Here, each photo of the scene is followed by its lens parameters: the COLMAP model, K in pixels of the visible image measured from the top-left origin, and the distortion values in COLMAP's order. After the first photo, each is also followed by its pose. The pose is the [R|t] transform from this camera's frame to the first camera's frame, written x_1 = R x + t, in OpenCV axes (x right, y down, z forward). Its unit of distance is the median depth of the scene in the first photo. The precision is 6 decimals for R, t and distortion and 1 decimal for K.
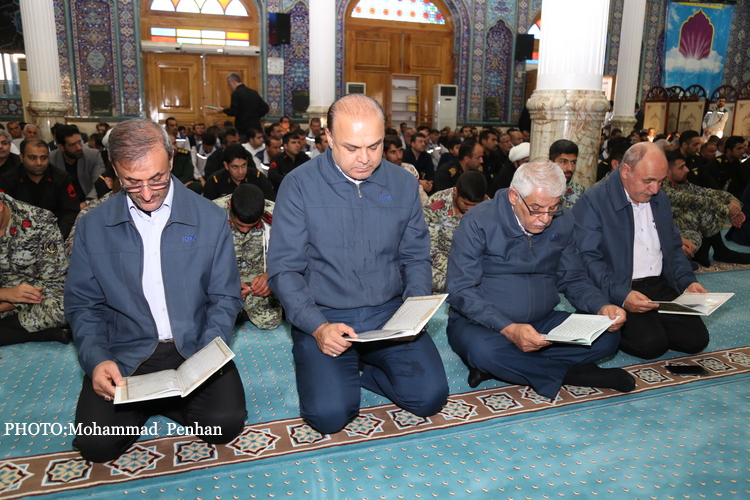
lens RADIAL K [[583.3, 0, 372.5], [0, 583.3, 252.1], [0, 0, 1]] dist [-0.088912, 0.068272]
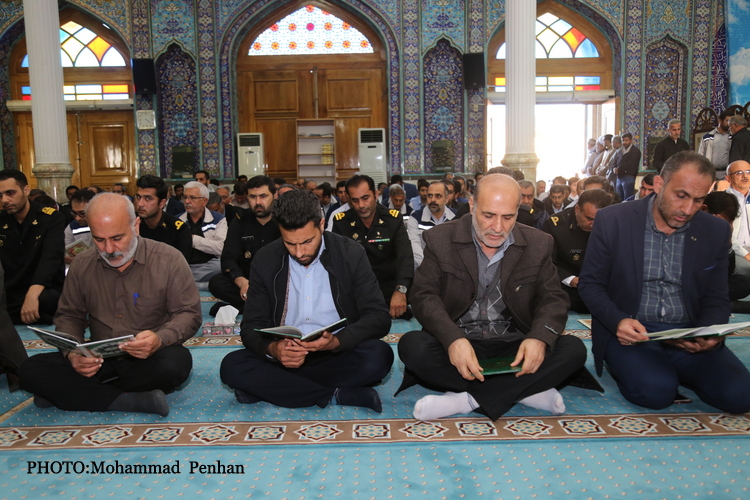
lens RADIAL K [[655.9, 0, 374.0], [0, 655.9, 254.2], [0, 0, 1]] dist [-0.059801, 0.102309]
pose [[0.945154, 0.002513, -0.326614, 0.423852], [-0.036117, 0.994642, -0.096860, -0.035964], [0.324621, 0.103344, 0.940181, 0.192858]]
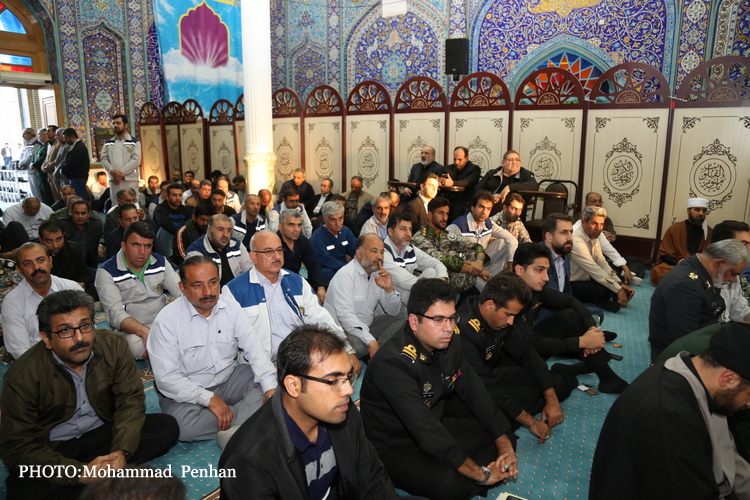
lens RADIAL K [[509.4, 0, 375.6], [0, 509.4, 255.3], [0, 0, 1]] dist [-0.132617, 0.069711]
pose [[0.824133, -0.137394, 0.549480, 0.416174], [0.132449, 0.989984, 0.048887, -0.111464], [-0.550693, 0.032489, 0.834076, 0.399622]]
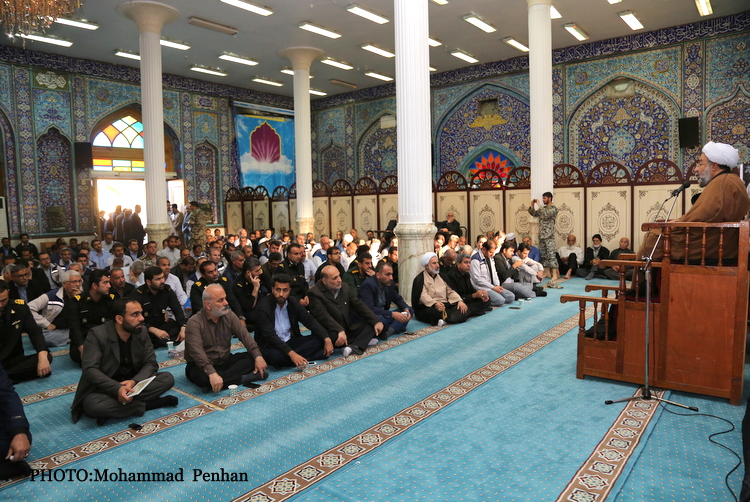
lens RADIAL K [[509.4, 0, 380.9], [0, 509.4, 254.5], [0, 0, 1]] dist [-0.132617, 0.069711]
pose [[0.845513, -0.084129, 0.527286, 0.245072], [0.150452, 0.985034, -0.084091, -0.043858], [-0.512321, 0.150431, 0.845516, 0.062933]]
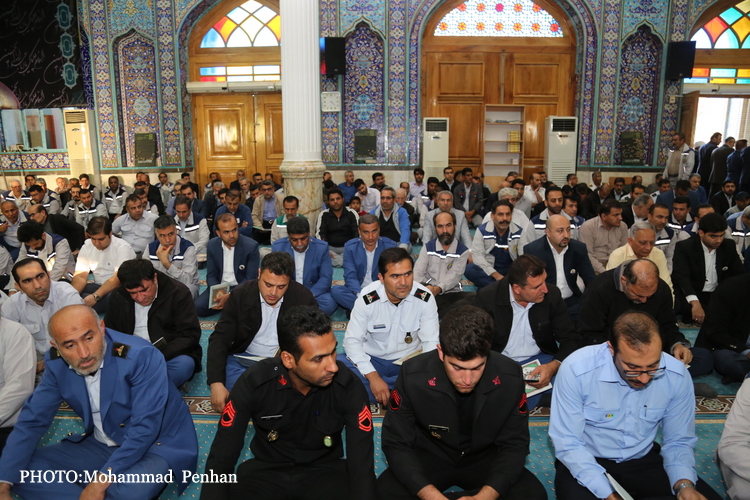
lens RADIAL K [[509.4, 0, 363.9], [0, 509.4, 253.3], [0, 0, 1]] dist [-0.132617, 0.069711]
pose [[0.931039, 0.055560, -0.360664, 0.131360], [-0.058910, 0.998262, 0.001710, -0.099214], [0.360132, 0.019654, 0.932694, 0.315384]]
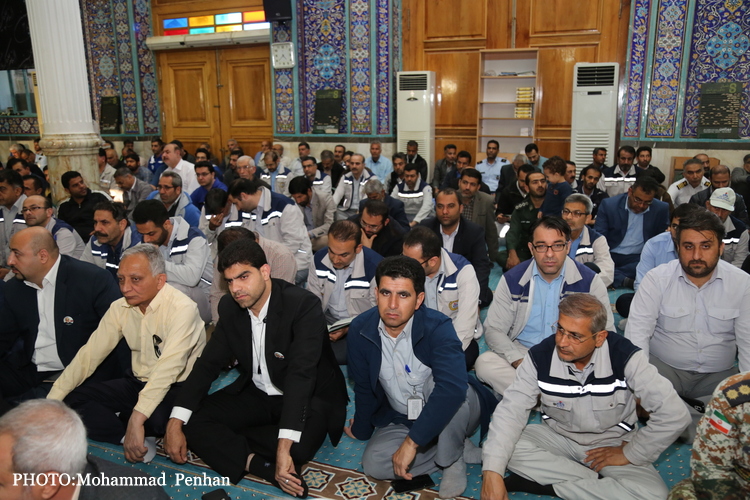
lens RADIAL K [[570.5, 0, 373.9], [0, 570.5, 253.5], [0, 0, 1]] dist [-0.076720, 0.060516]
pose [[0.750761, 0.137266, -0.646155, 0.320065], [-0.122932, 0.990117, 0.067503, -0.138601], [0.649035, 0.028755, 0.760215, 0.523540]]
